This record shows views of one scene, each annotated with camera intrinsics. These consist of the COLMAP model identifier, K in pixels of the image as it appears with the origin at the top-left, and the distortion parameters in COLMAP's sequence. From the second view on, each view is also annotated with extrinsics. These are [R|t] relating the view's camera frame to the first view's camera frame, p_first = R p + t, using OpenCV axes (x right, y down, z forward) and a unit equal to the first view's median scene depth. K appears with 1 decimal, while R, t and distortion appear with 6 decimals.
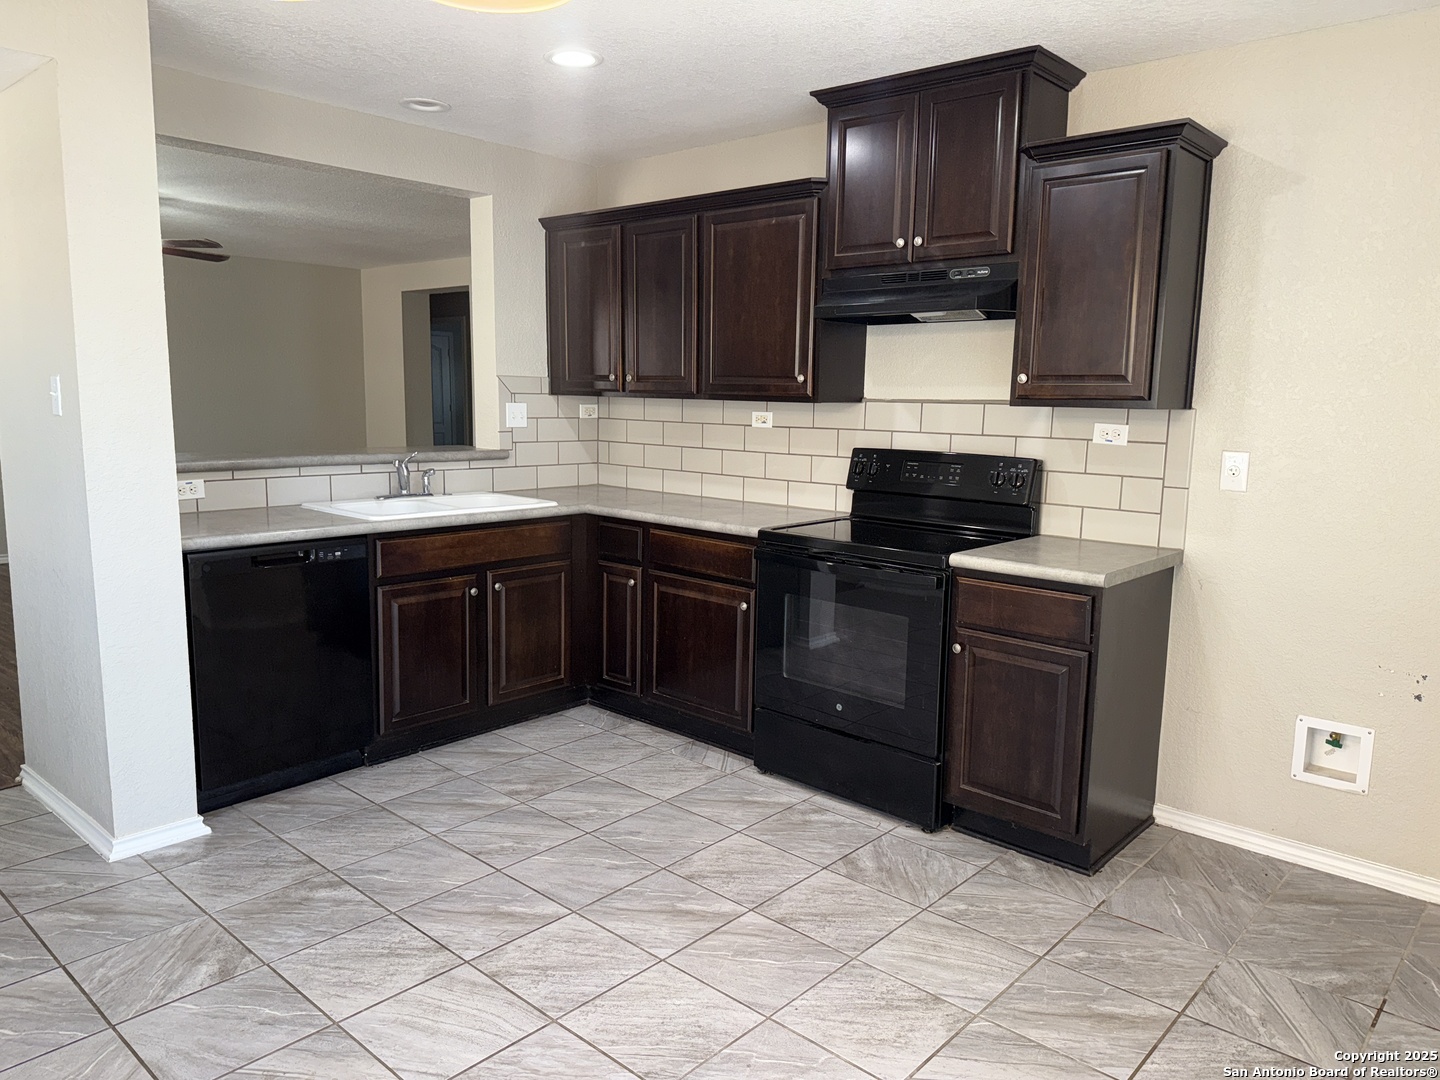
lens RADIAL K [[1009.6, 0, 728.9], [0, 1009.6, 547.4], [0, 0, 1]] dist [0.052263, -0.053632]
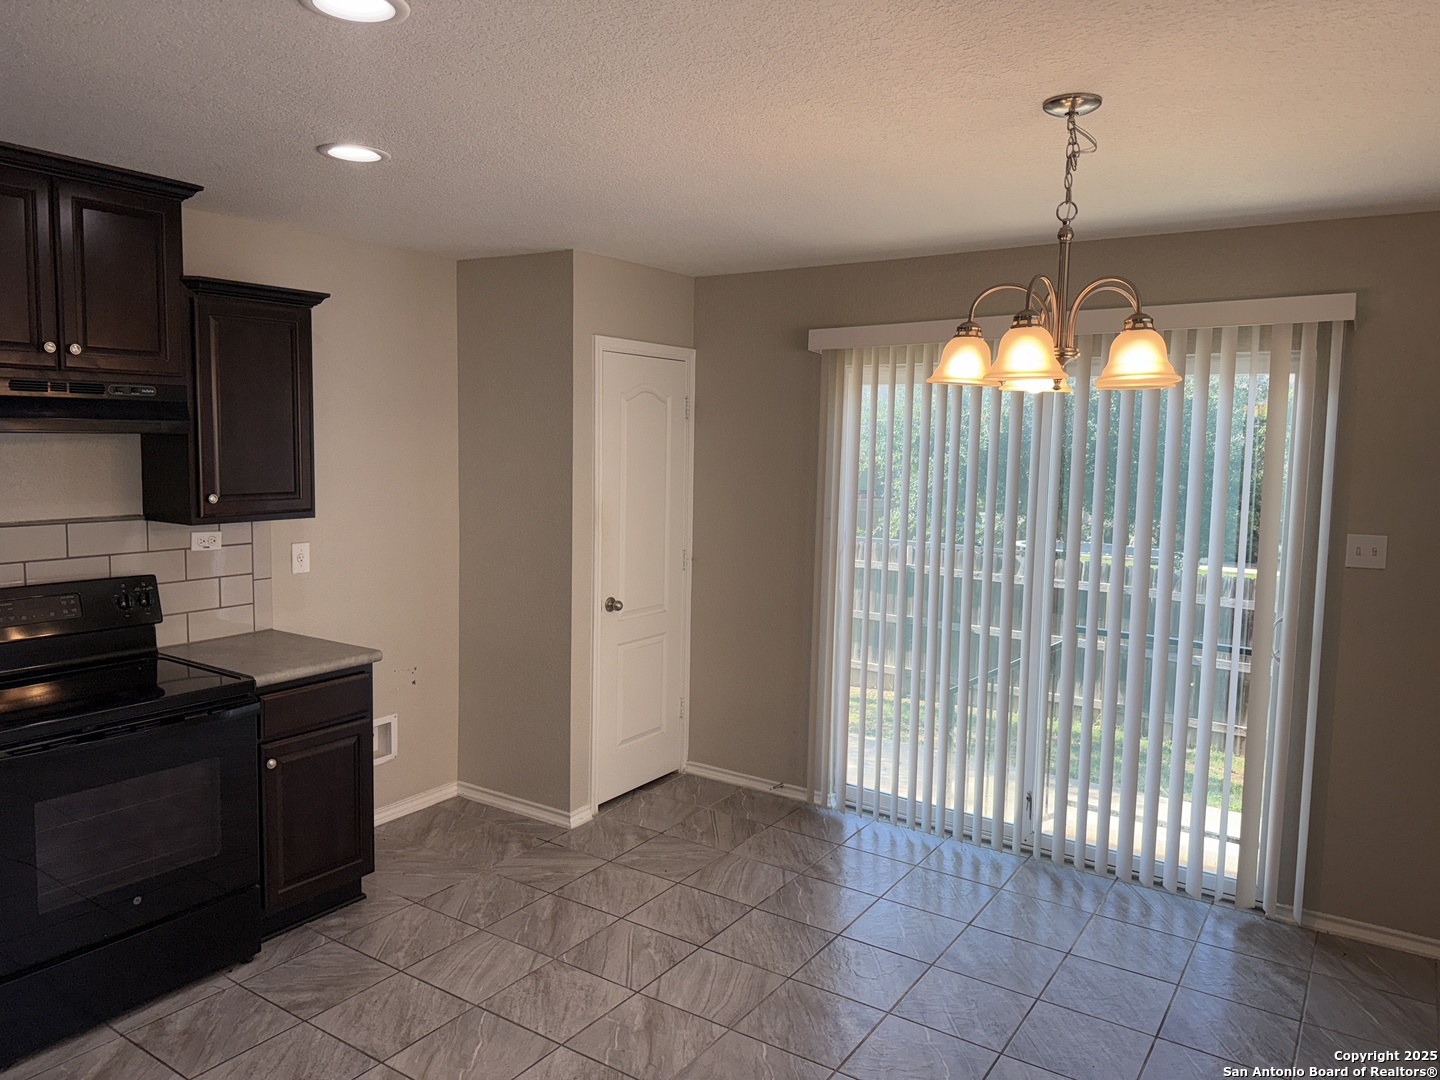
lens RADIAL K [[1009.6, 0, 724.4], [0, 1009.6, 532.1], [0, 0, 1]] dist [0.052263, -0.053632]
pose [[-0.137898, -0.116121, 0.983616, -0.796963], [0.129023, 0.982535, 0.134081, -0.202443], [-0.982007, 0.145399, -0.120508, 0.610545]]
